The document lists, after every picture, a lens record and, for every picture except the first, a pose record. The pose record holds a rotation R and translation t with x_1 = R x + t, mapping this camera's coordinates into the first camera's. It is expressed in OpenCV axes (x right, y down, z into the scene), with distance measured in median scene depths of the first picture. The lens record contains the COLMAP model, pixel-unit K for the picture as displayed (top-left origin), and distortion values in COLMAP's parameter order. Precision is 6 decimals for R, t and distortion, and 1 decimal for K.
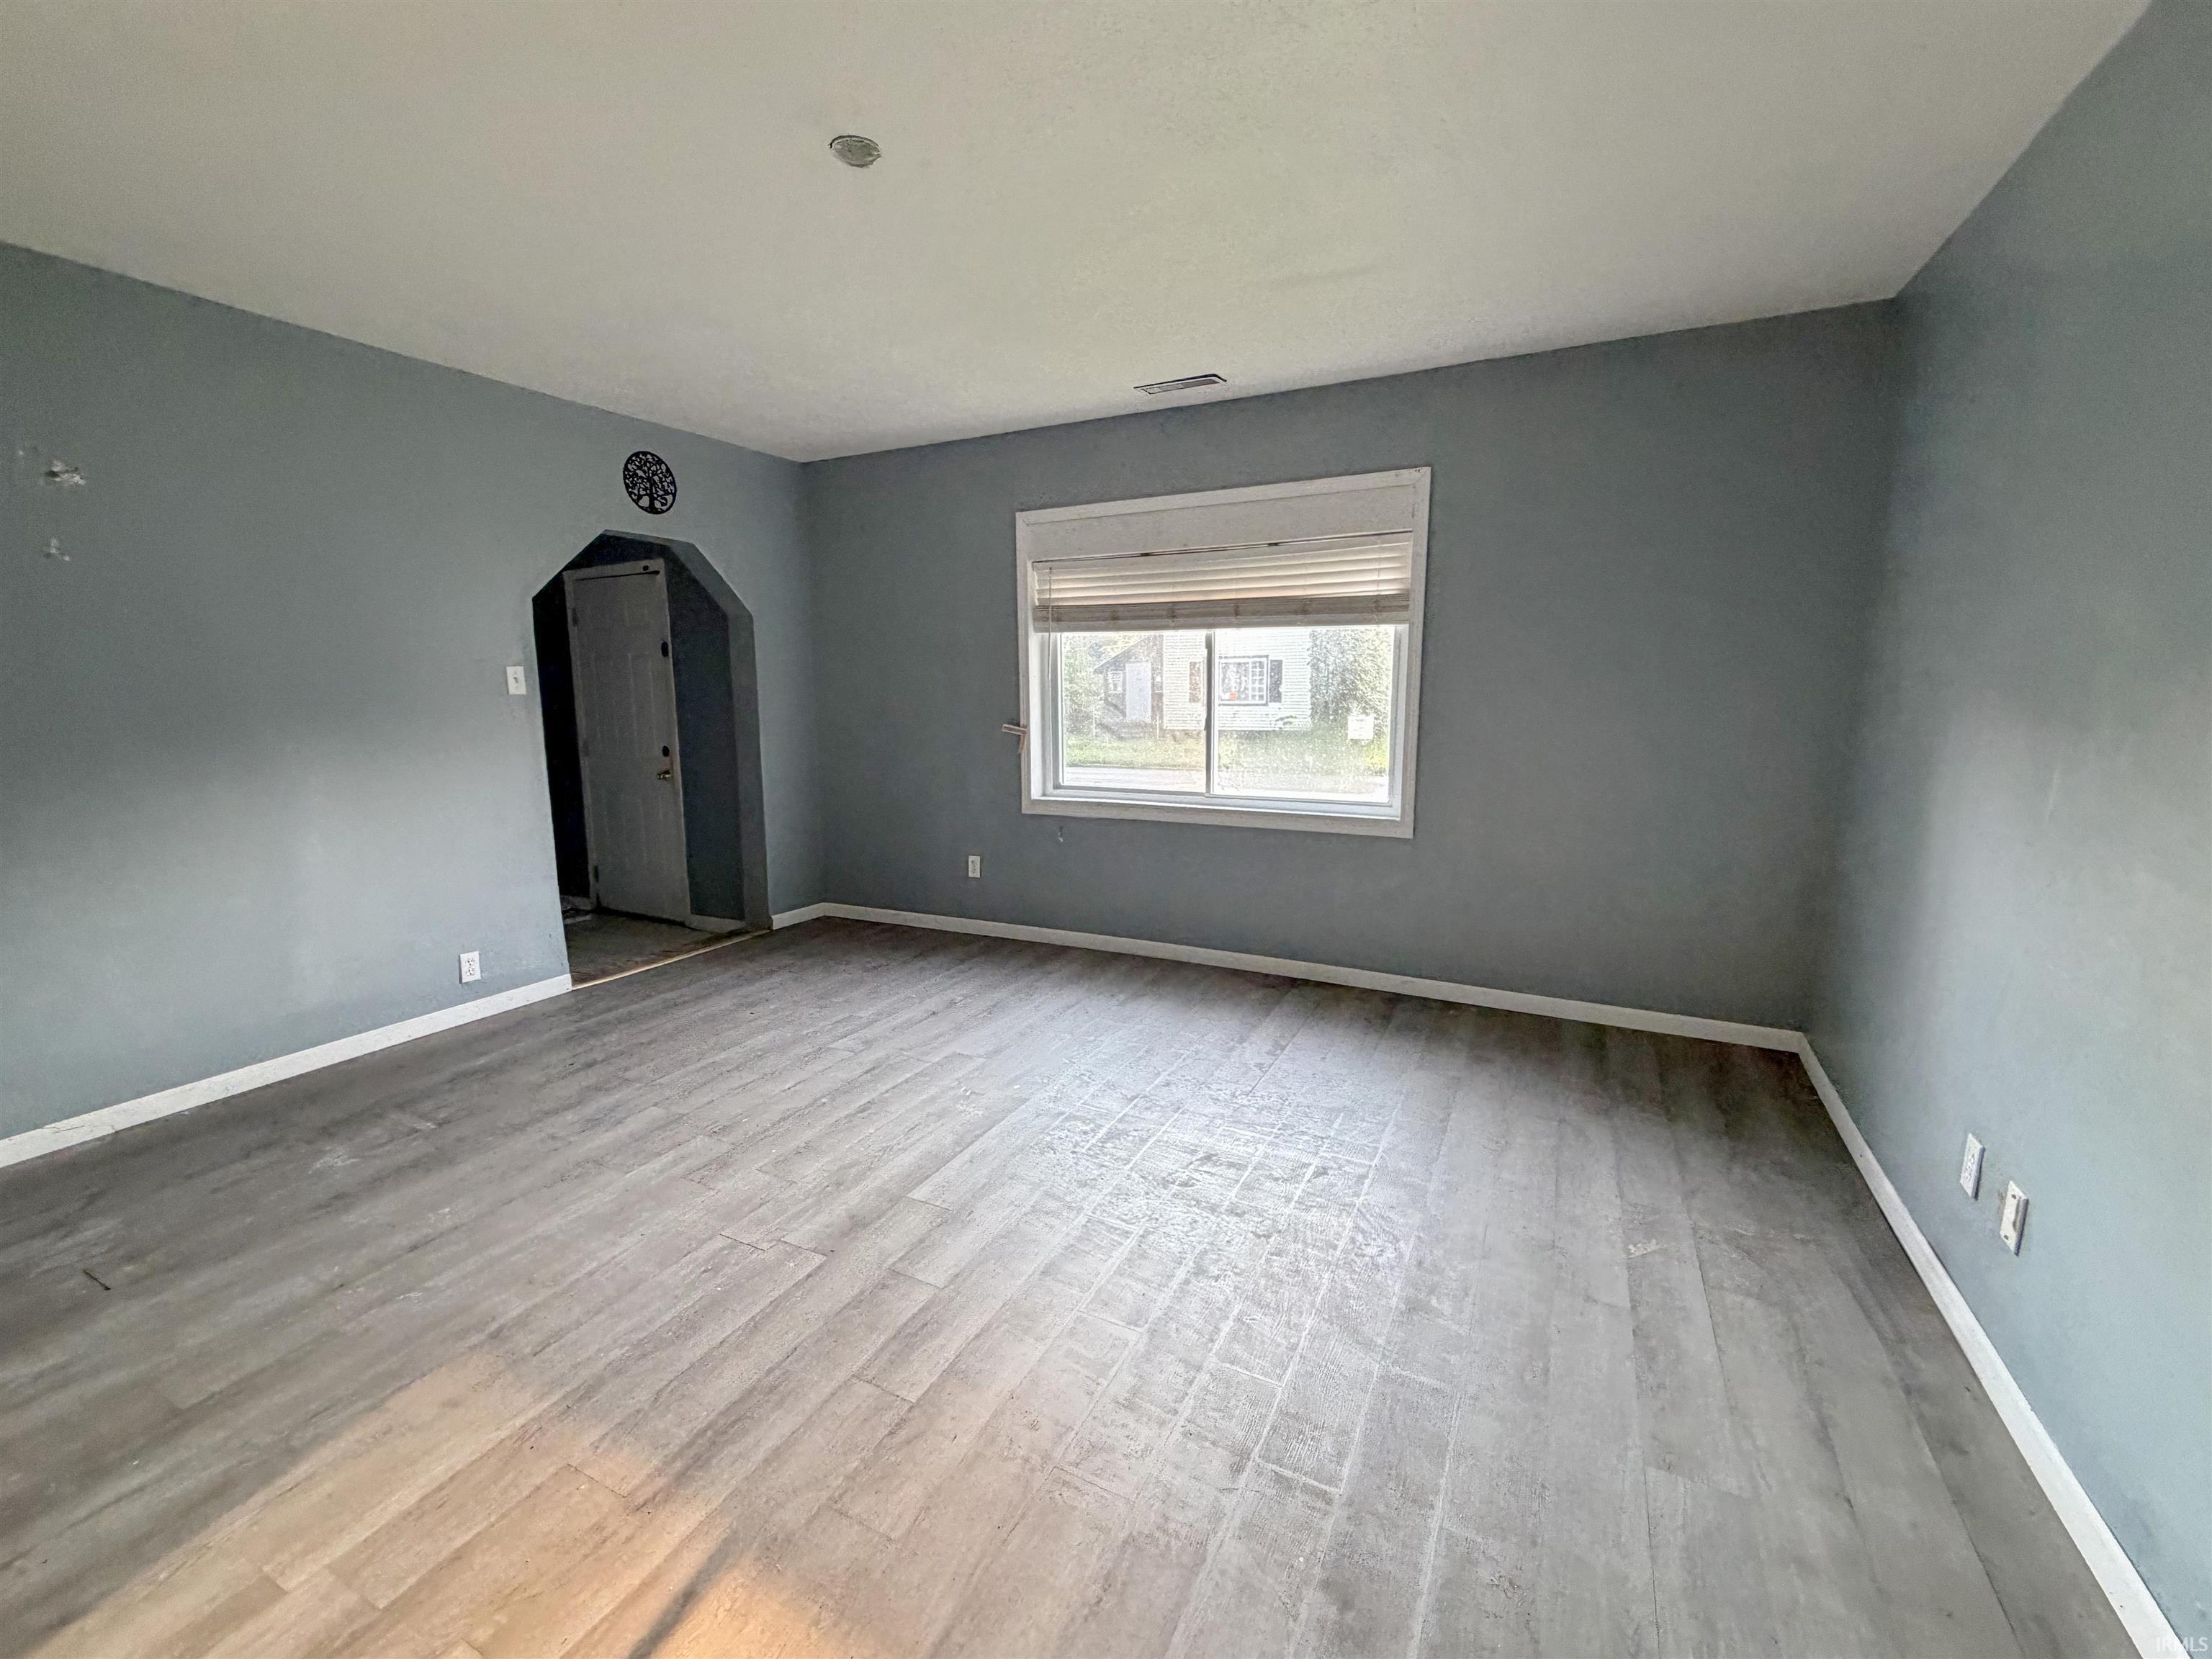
lens RADIAL K [[897.8, 0, 1091.2], [0, 897.8, 827.8], [0, 0, 1]] dist [-0.009800, 0.000139]
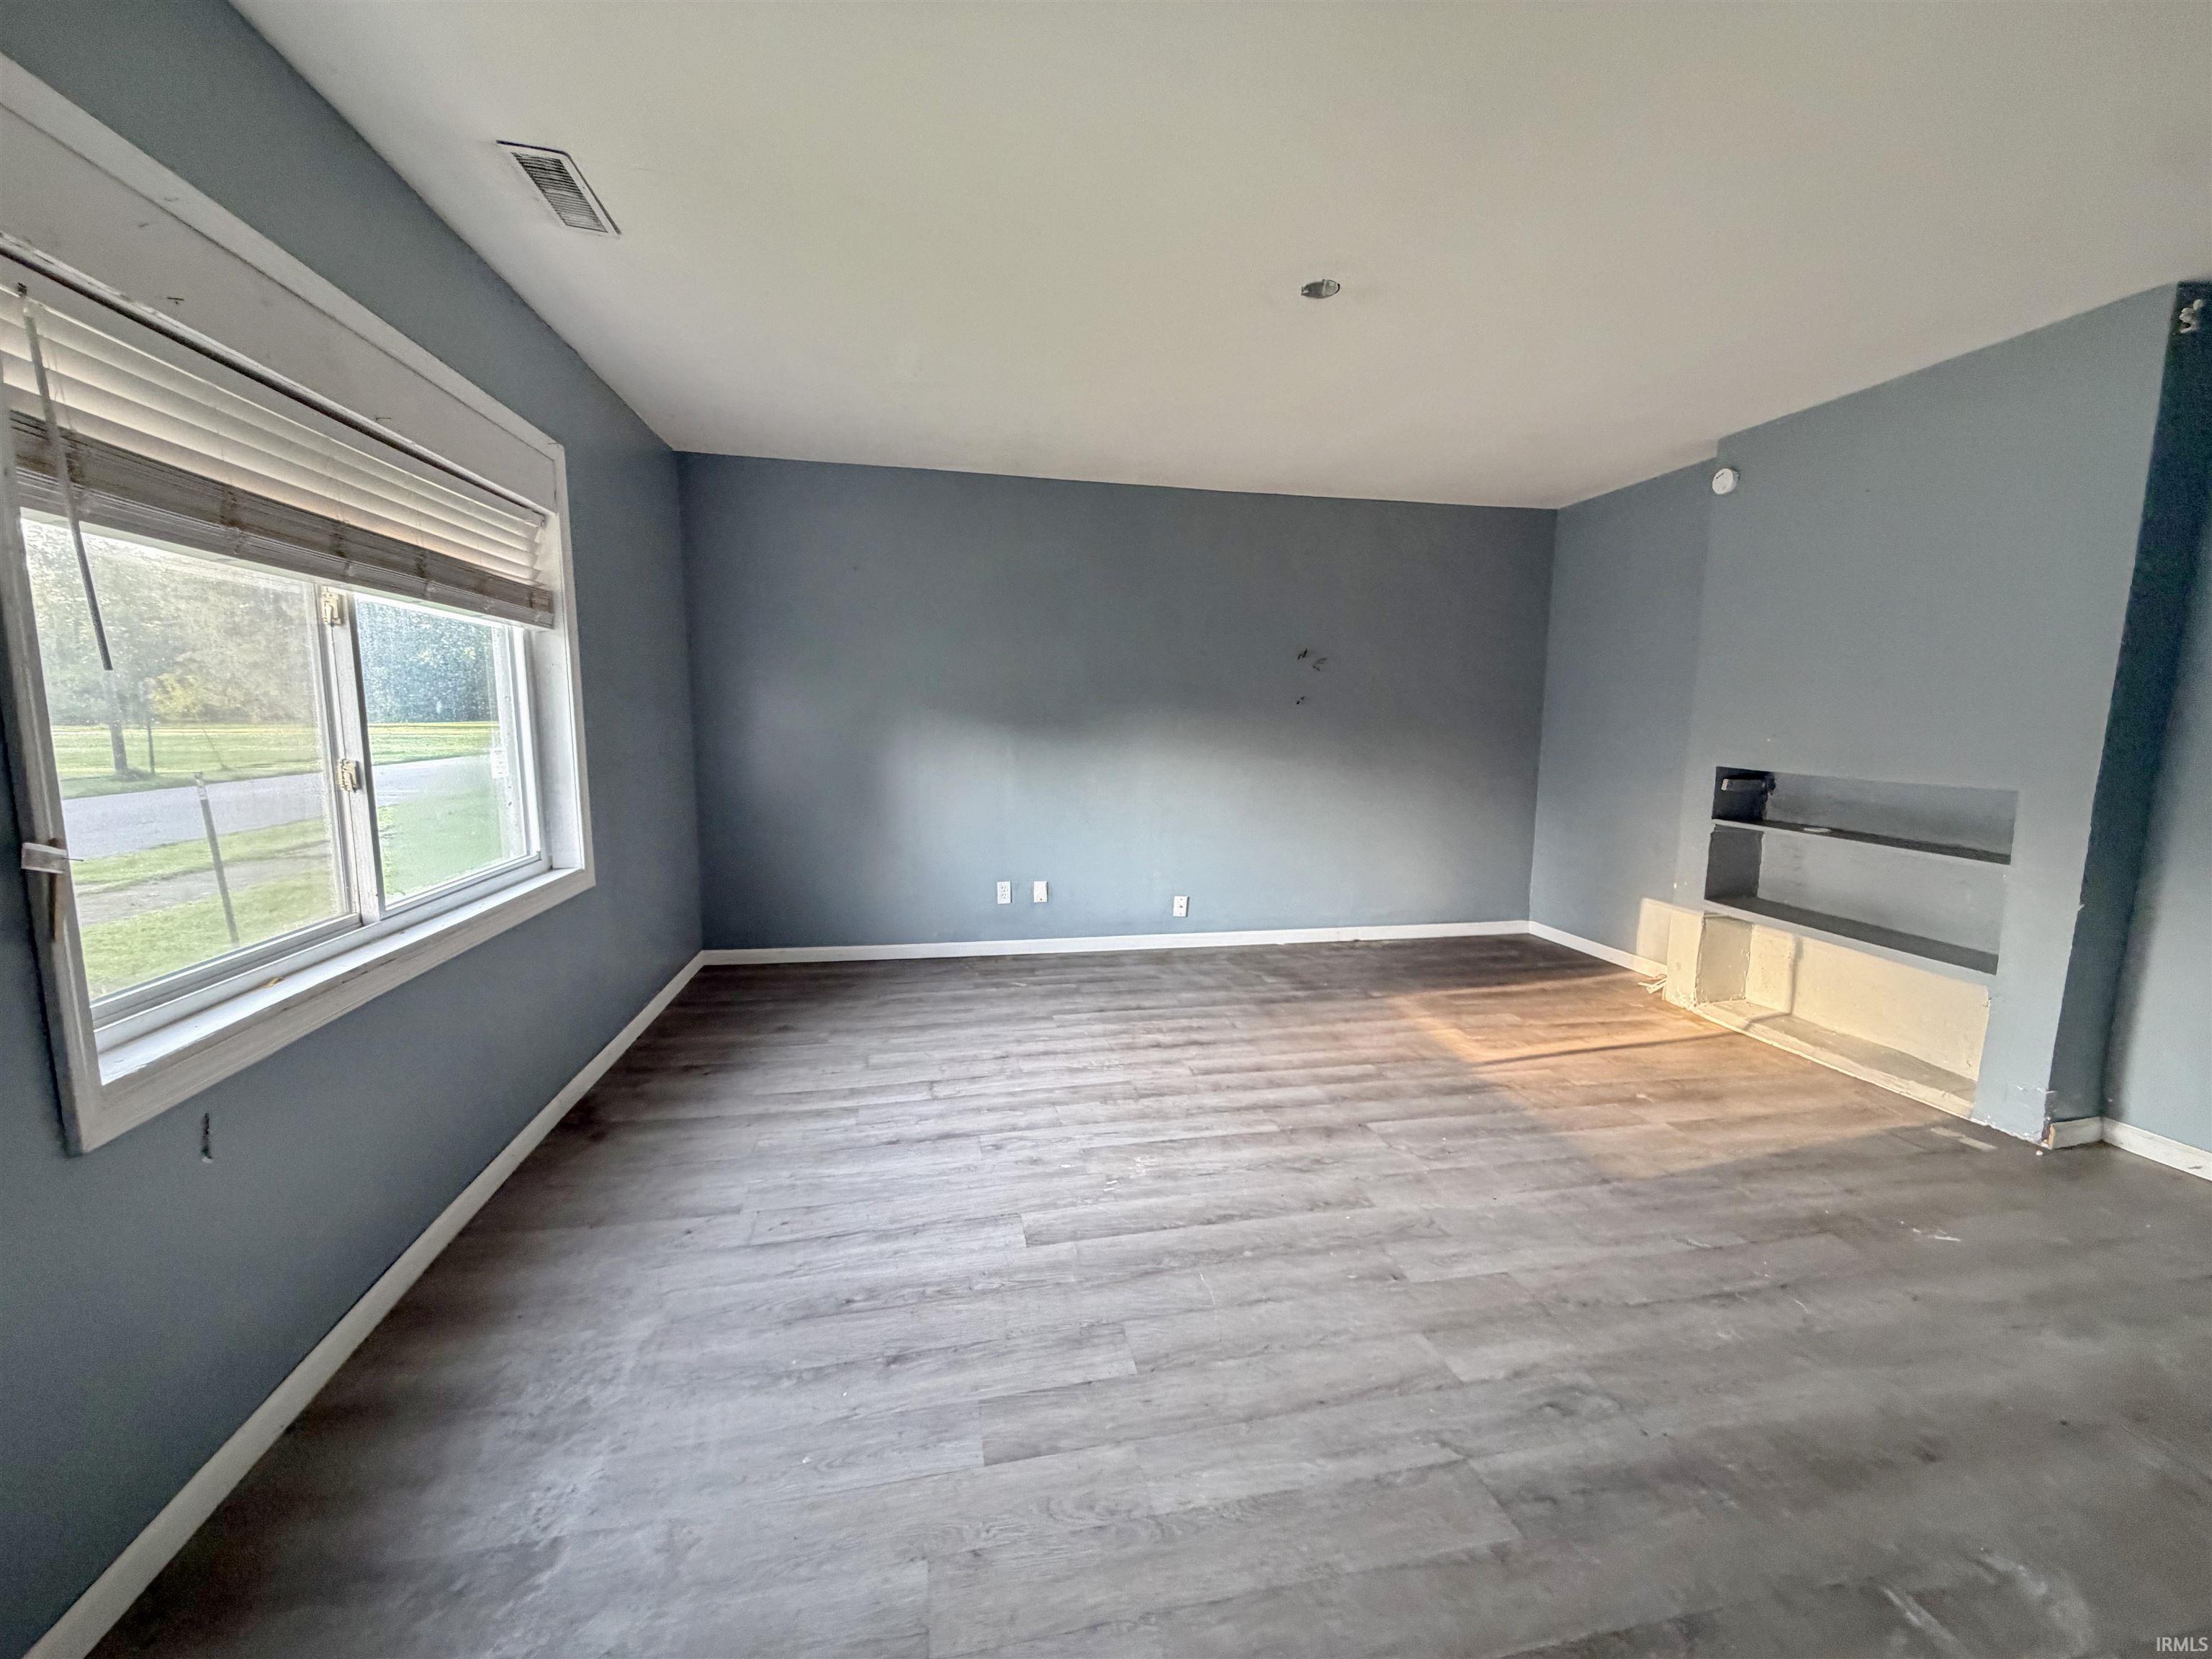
lens RADIAL K [[897.8, 0, 1096.7], [0, 897.8, 826.5], [0, 0, 1]] dist [-0.009800, 0.000139]
pose [[-0.614629, -0.099919, 0.782462, -0.884322], [0.123178, 0.967619, 0.220320, -0.253658], [-0.779139, 0.231797, -0.582419, 1.668563]]
